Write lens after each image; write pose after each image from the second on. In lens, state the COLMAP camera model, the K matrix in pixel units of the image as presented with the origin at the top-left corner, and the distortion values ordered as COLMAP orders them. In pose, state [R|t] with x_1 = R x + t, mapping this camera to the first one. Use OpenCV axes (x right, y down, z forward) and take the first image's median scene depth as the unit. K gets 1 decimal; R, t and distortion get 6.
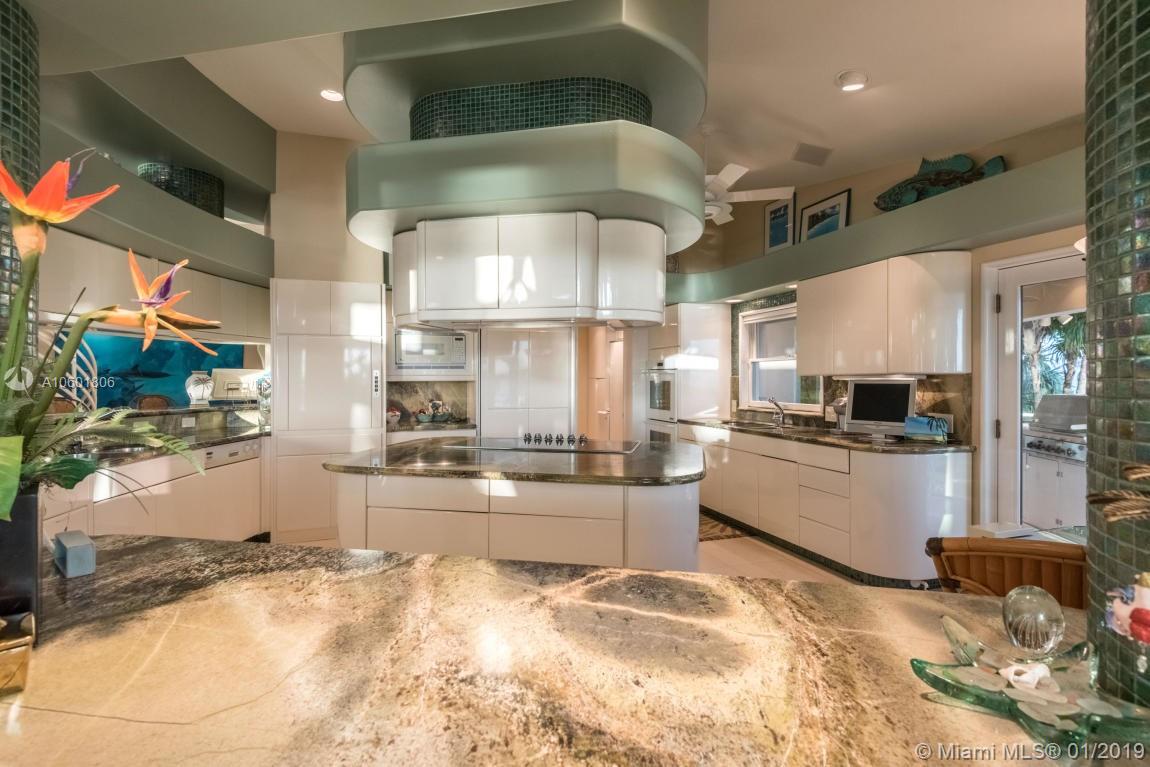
lens RADIAL K [[521.0, 0, 576.7], [0, 521.0, 378.9], [0, 0, 1]] dist [0.014990, -0.000127]
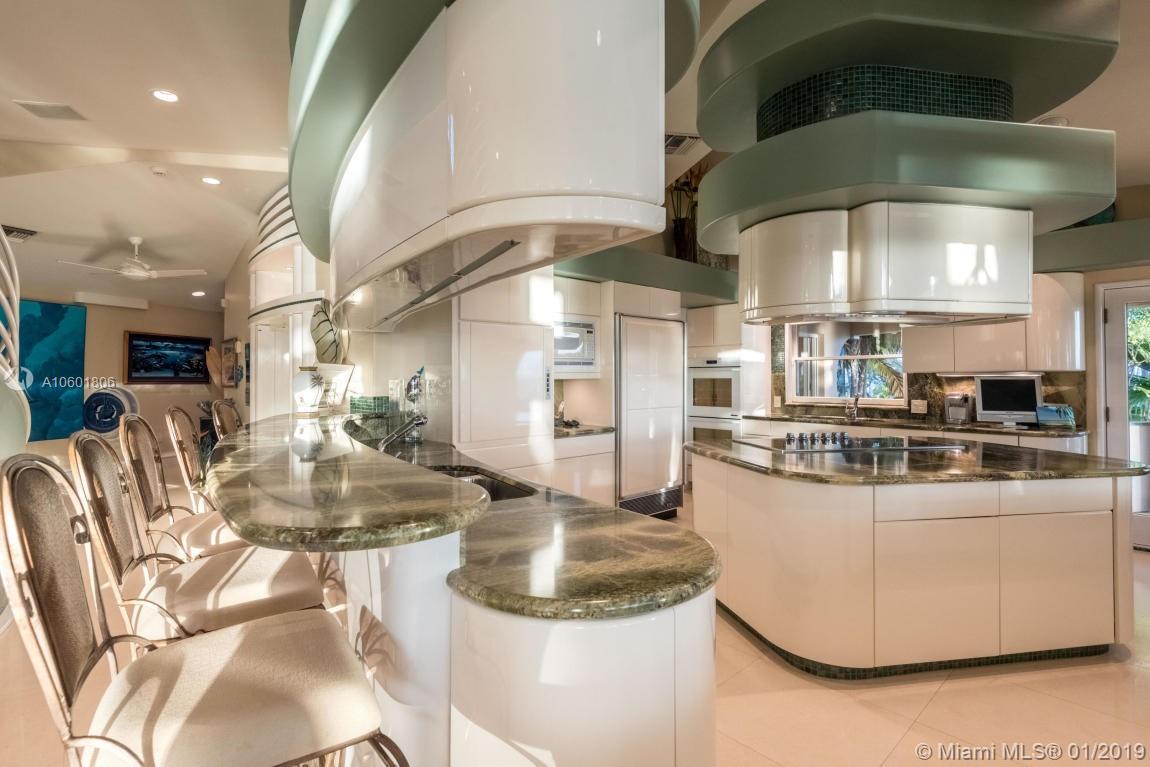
lens RADIAL K [[526.7, 0, 575.5], [0, 526.7, 374.3], [0, 0, 1]] dist [-0.021403, -0.000120]
pose [[0.943721, -0.000873, 0.330742, -0.813316], [0.002786, 0.999982, -0.005311, 0.001071], [-0.330731, 0.005933, 0.943706, 0.239464]]
